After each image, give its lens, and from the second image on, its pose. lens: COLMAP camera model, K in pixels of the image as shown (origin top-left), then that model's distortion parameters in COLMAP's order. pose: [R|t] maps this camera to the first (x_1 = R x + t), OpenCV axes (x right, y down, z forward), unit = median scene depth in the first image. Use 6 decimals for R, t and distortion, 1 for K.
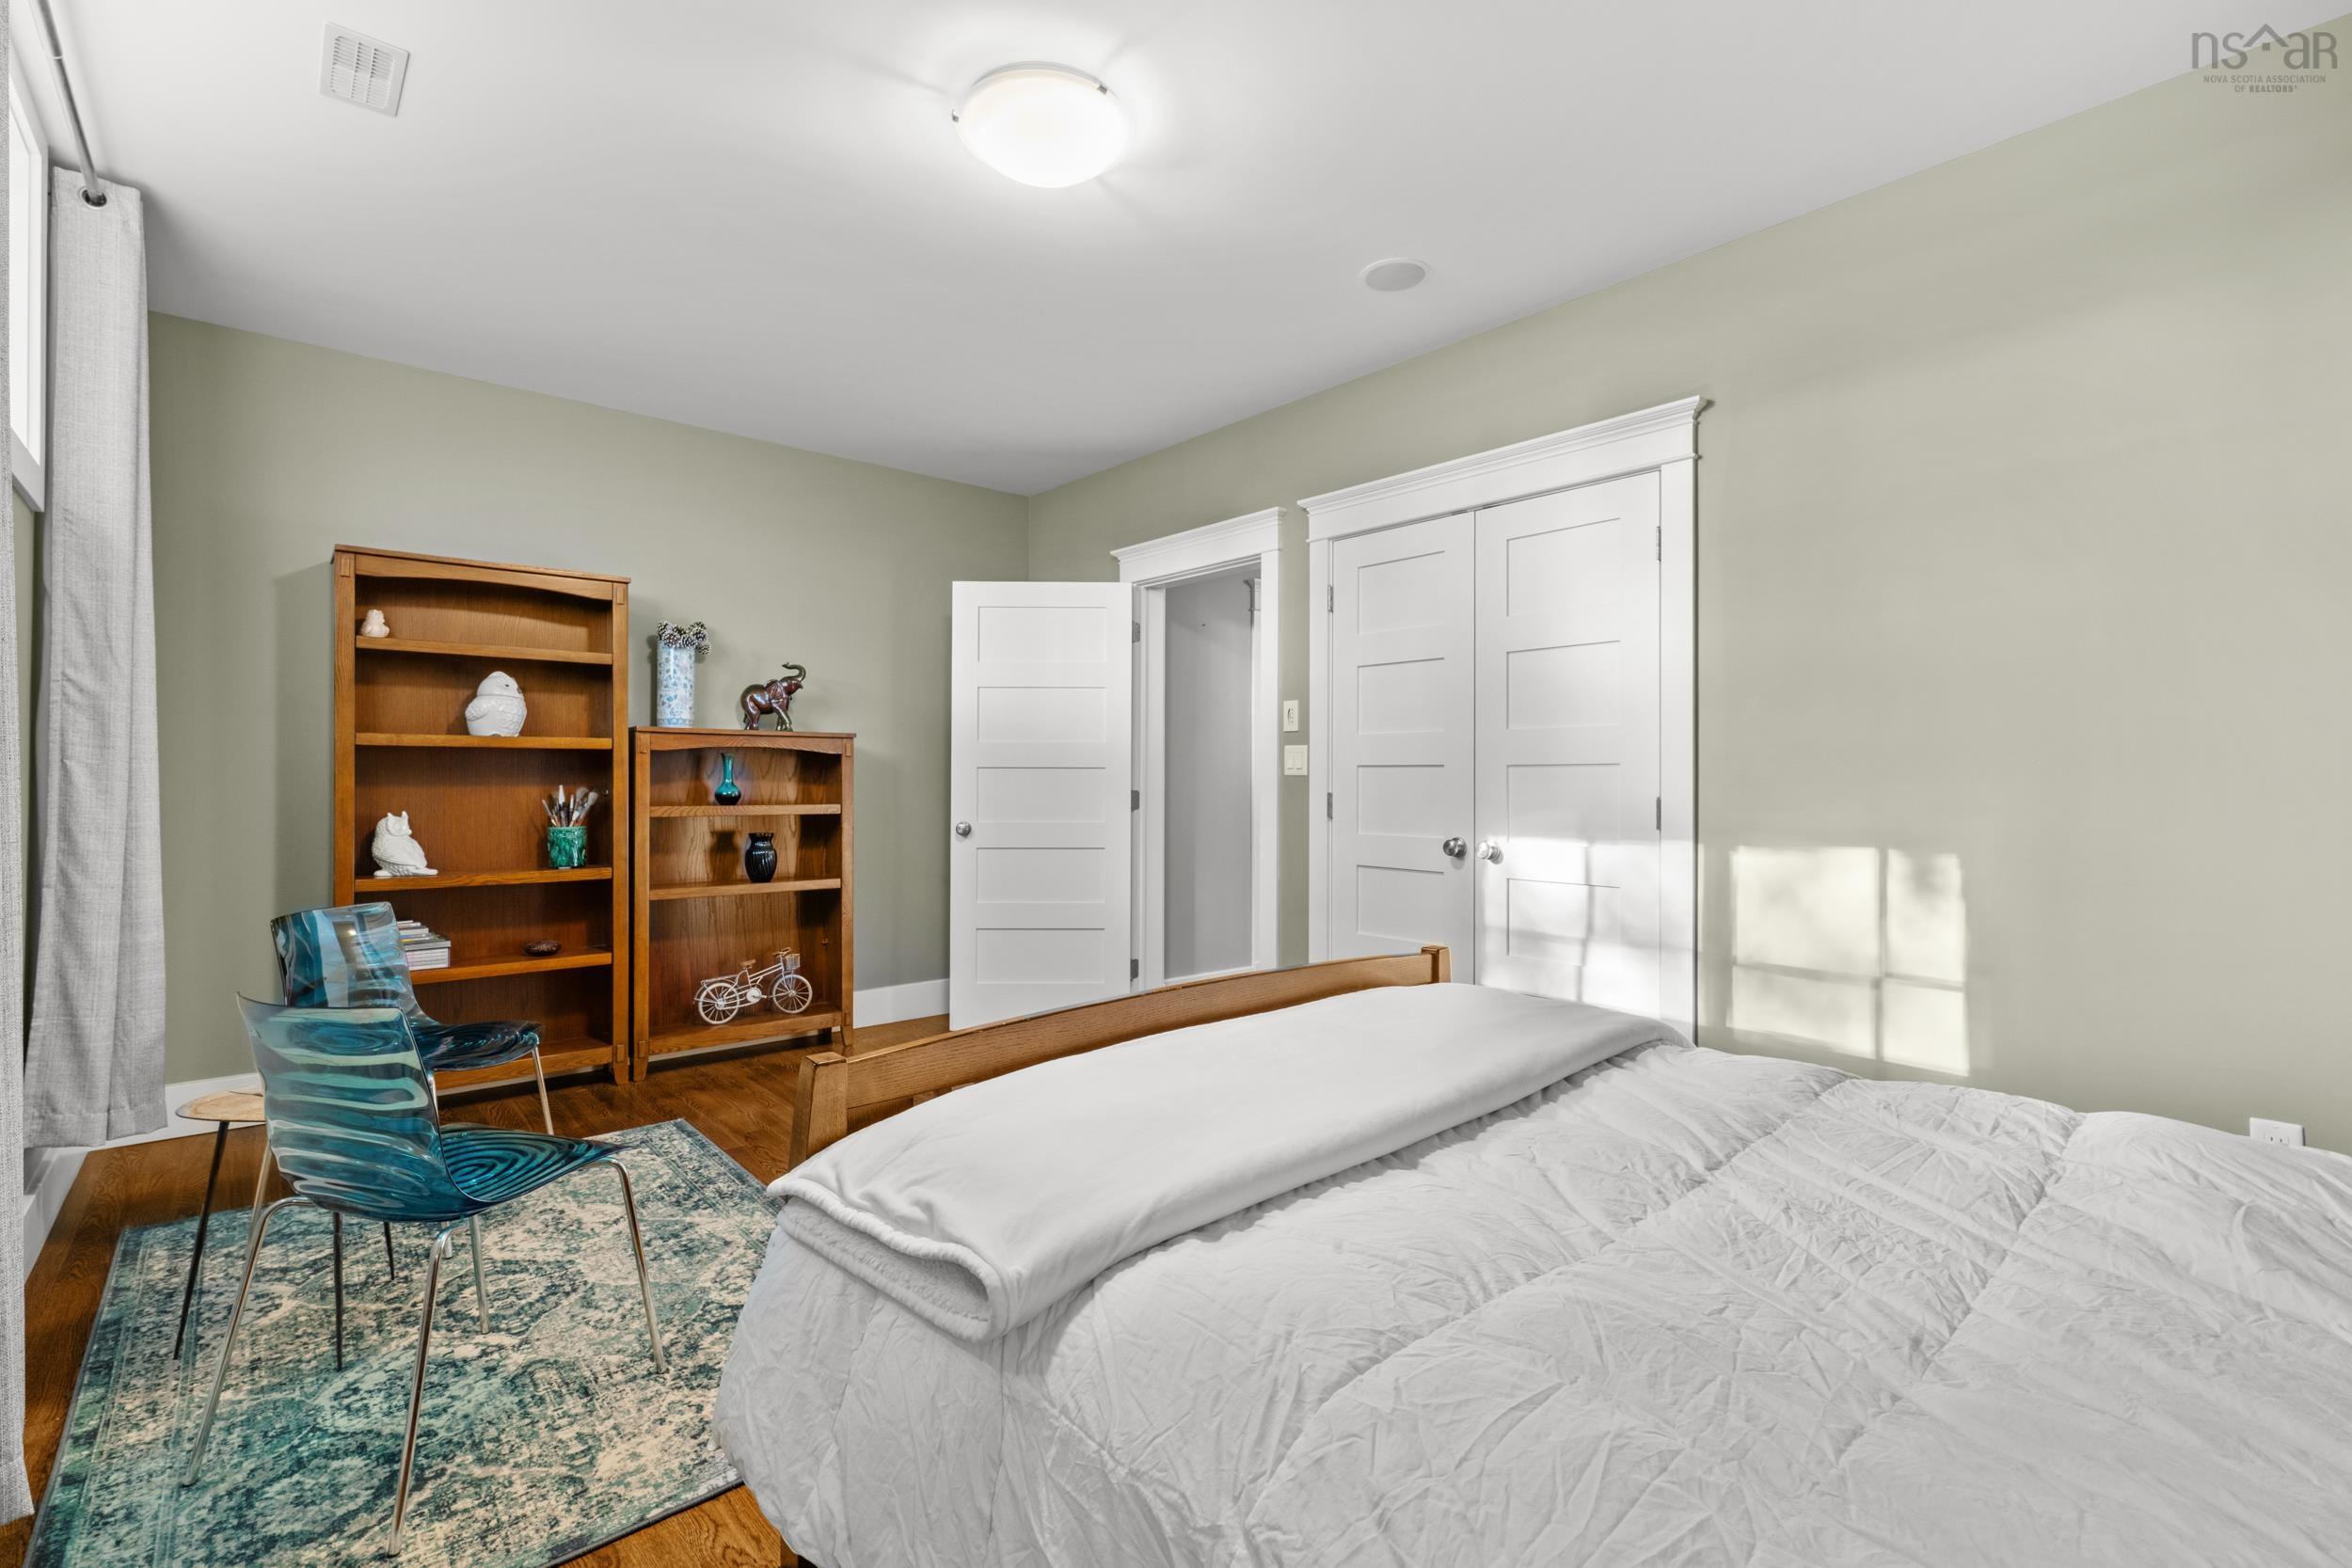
lens RADIAL K [[1060.1, 0, 1177.5], [0, 1060.1, 777.1], [0, 0, 1]] dist [-0.004852, -0.000574]
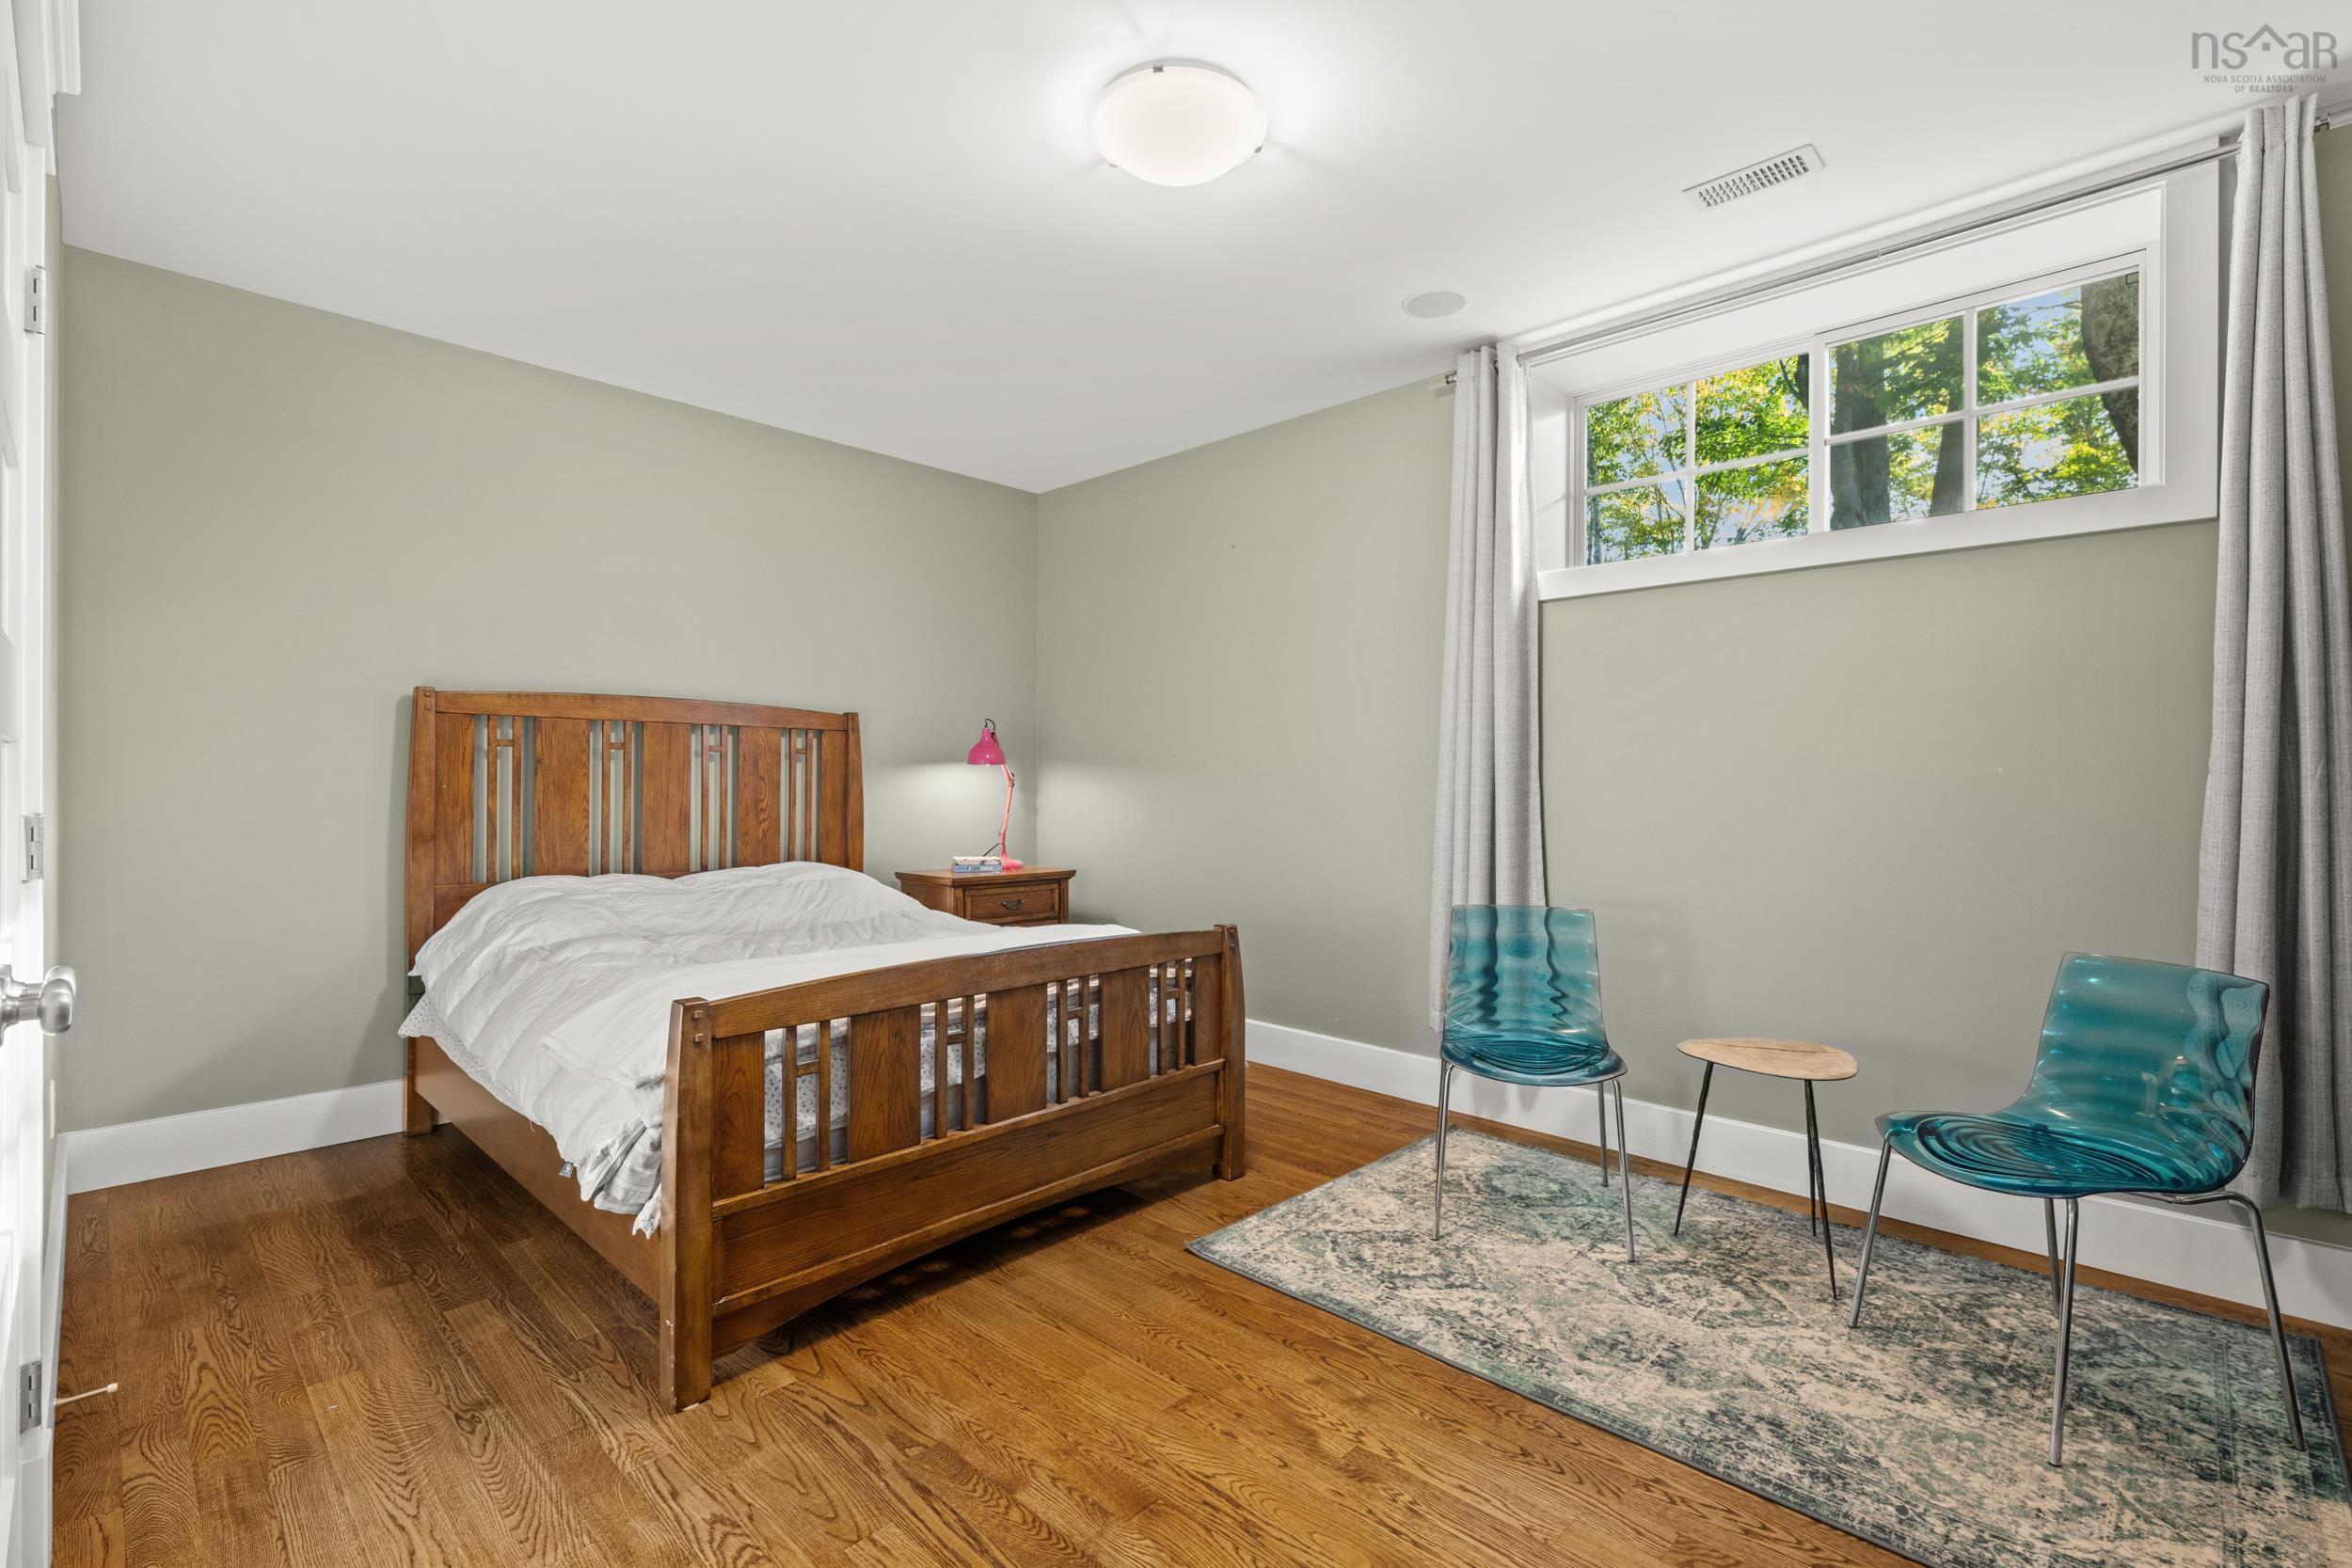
lens RADIAL K [[1060.1, 0, 1175.6], [0, 1060.1, 784.9], [0, 0, 1]] dist [-0.004852, -0.000574]
pose [[-0.996502, -0.007998, -0.083187, -0.045241], [-0.007700, 0.999963, -0.003892, 0.006043], [0.083215, -0.003237, -0.996526, 1.912747]]
